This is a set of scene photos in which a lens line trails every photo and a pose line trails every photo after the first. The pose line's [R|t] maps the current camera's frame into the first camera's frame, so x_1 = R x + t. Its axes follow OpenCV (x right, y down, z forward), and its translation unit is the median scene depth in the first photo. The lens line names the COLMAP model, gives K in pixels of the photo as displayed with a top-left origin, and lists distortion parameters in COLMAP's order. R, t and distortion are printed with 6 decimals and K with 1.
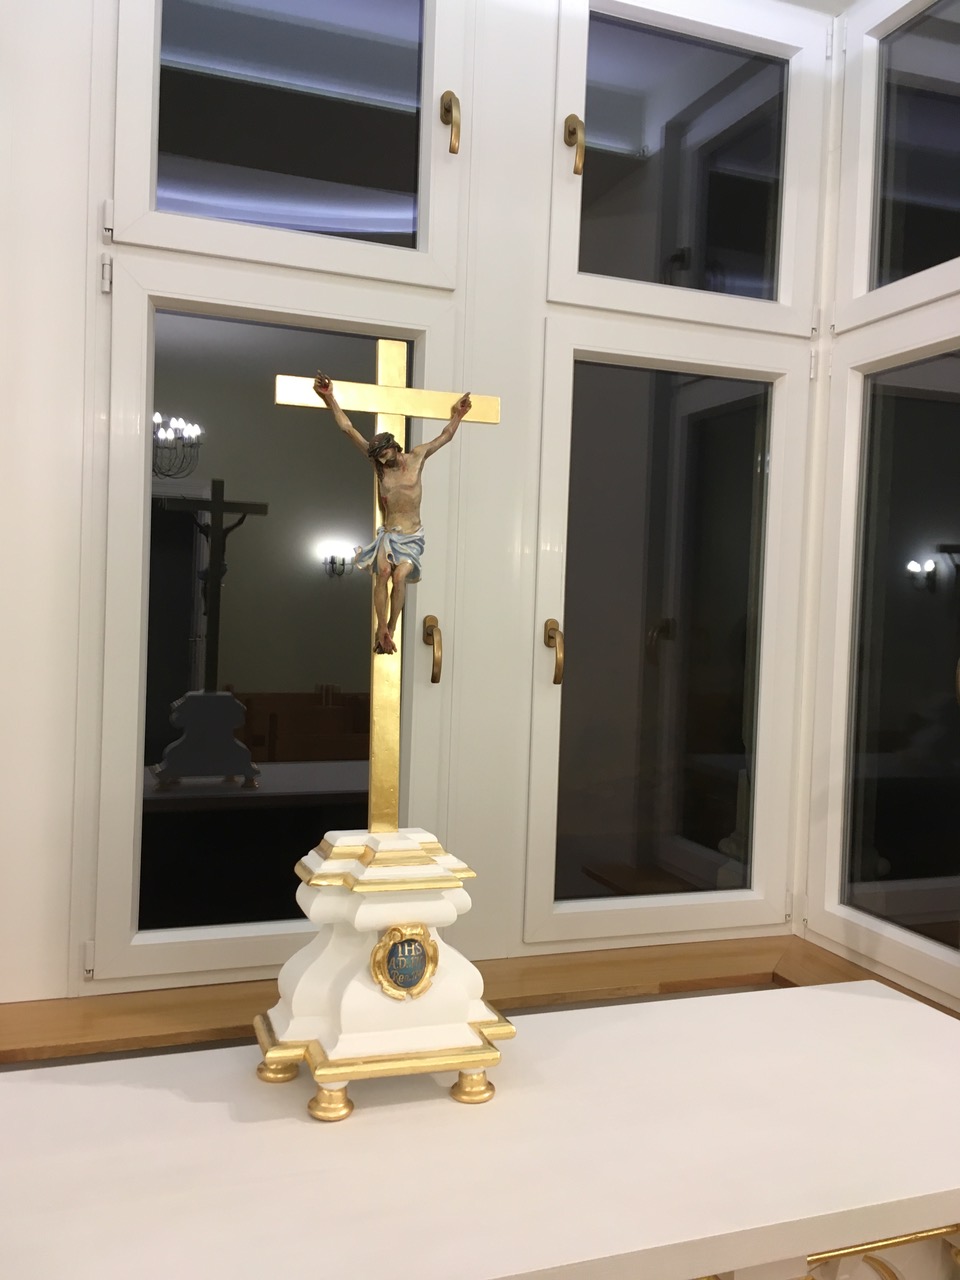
lens RADIAL K [[1082.3, 0, 479.1], [0, 1082.3, 615.3], [0, 0, 1]] dist [0.057076, -0.000281]
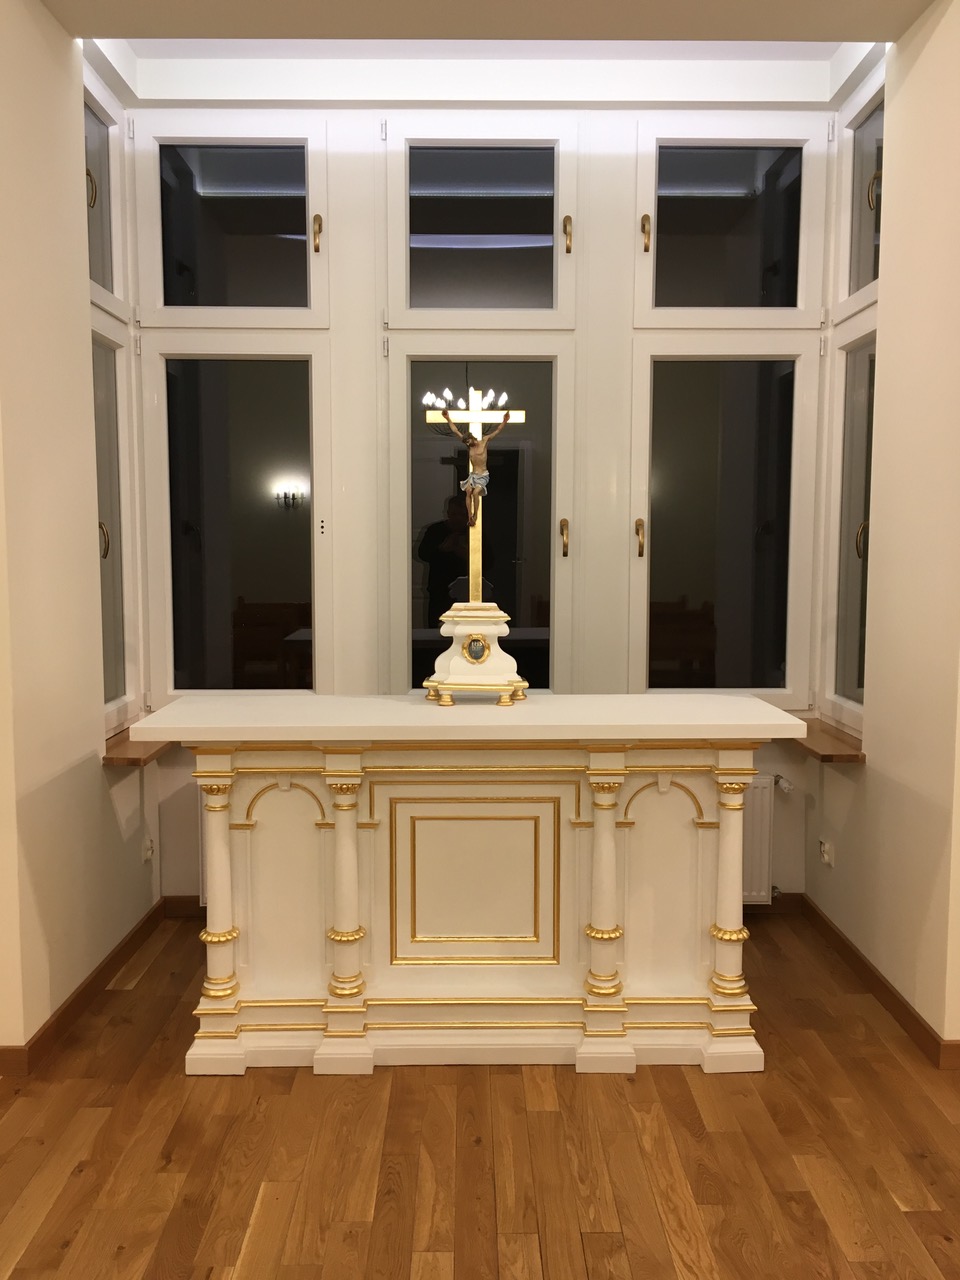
lens RADIAL K [[1082.3, 0, 479.1], [0, 1082.3, 615.3], [0, 0, 1]] dist [0.057076, -0.000281]
pose [[0.942211, -0.007364, -0.334938, 0.419441], [0.026256, 0.998307, 0.051910, 0.062791], [0.333989, -0.057704, 0.940809, -0.718198]]
